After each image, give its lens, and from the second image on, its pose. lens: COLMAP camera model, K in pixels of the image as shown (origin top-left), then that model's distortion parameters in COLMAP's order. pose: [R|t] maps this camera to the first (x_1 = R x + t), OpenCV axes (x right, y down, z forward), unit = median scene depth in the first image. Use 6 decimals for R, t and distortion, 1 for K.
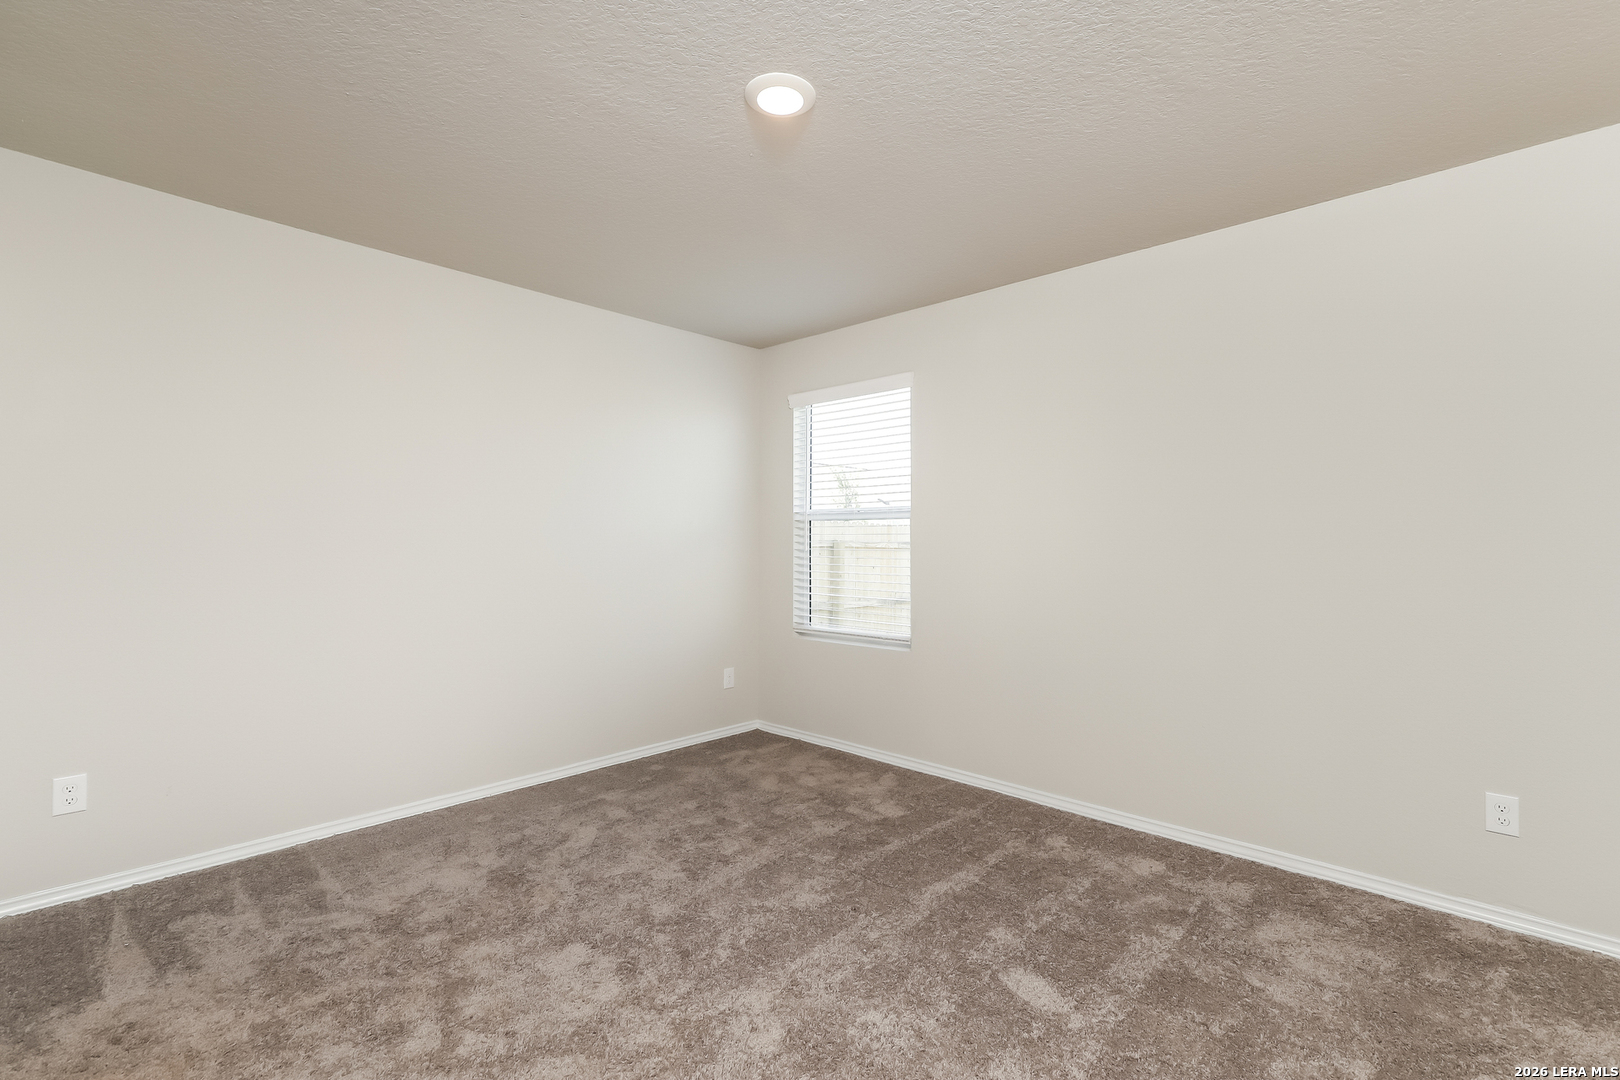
lens RADIAL K [[735.6, 0, 809.3], [0, 735.6, 540.9], [0, 0, 1]] dist [0.005905, 0.000710]
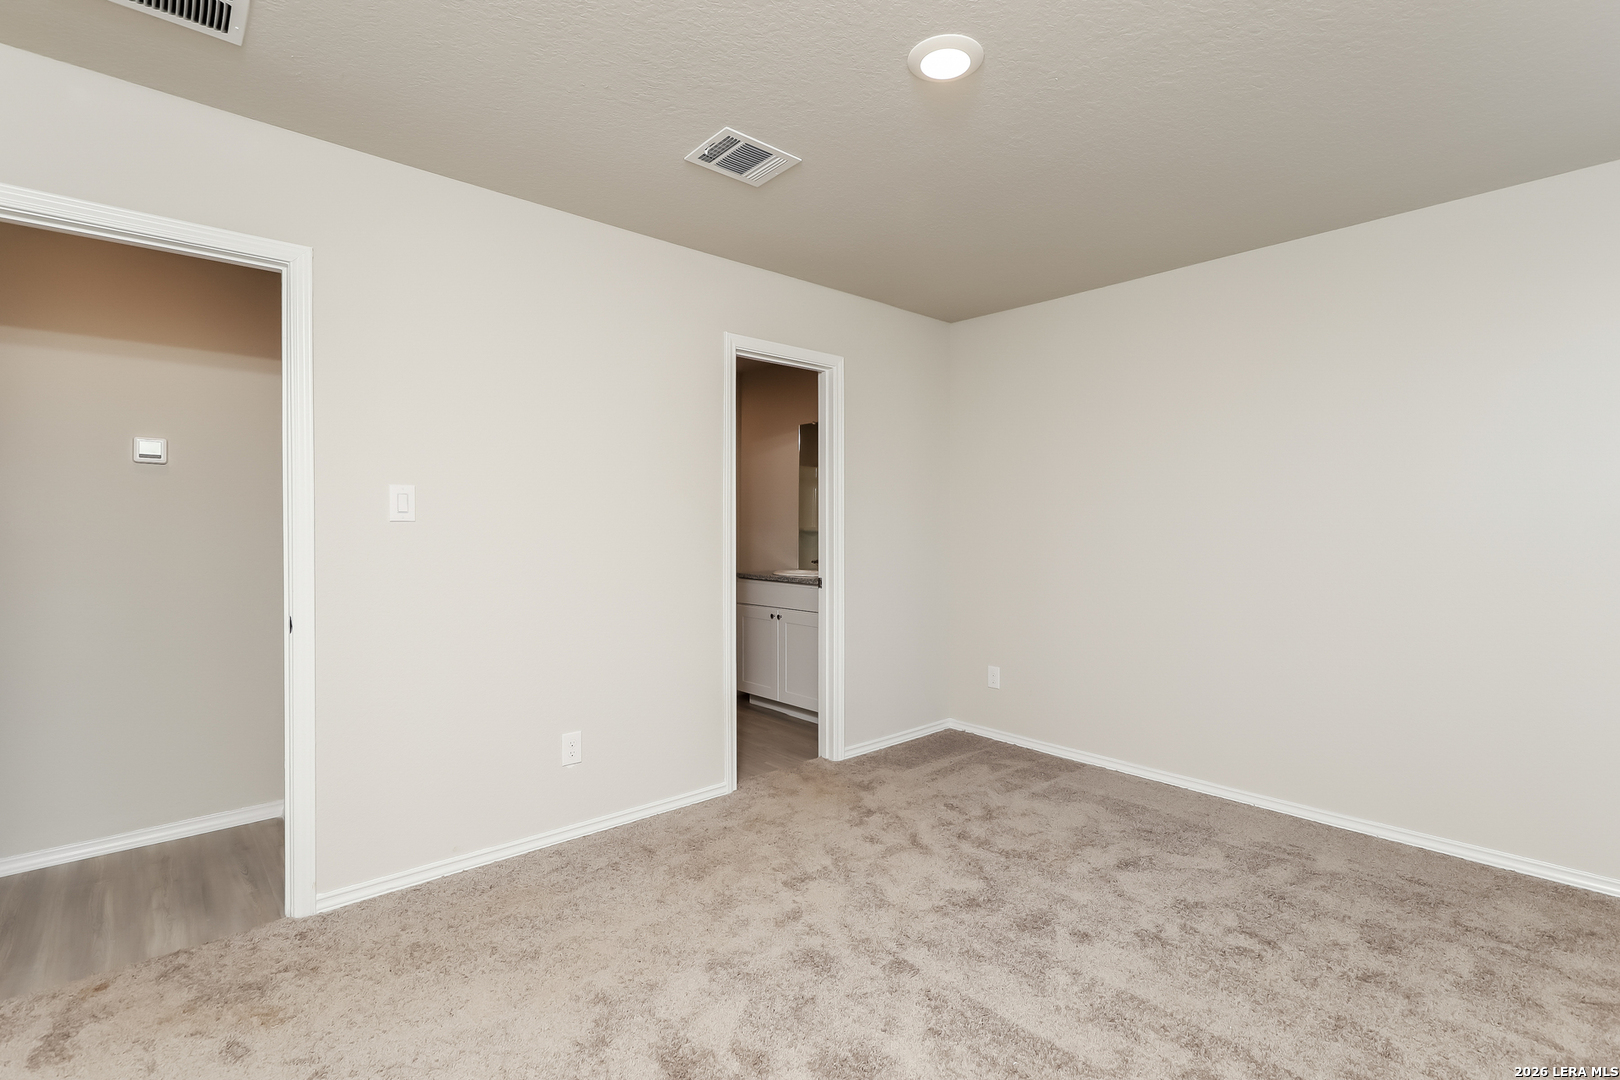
lens RADIAL K [[735.6, 0, 809.5], [0, 735.6, 535.6], [0, 0, 1]] dist [0.005905, 0.000710]
pose [[-0.089640, 0.009111, -0.995933, 0.765930], [0.002034, 0.999958, 0.008965, -0.004497], [0.995972, -0.001222, -0.089655, 0.748527]]
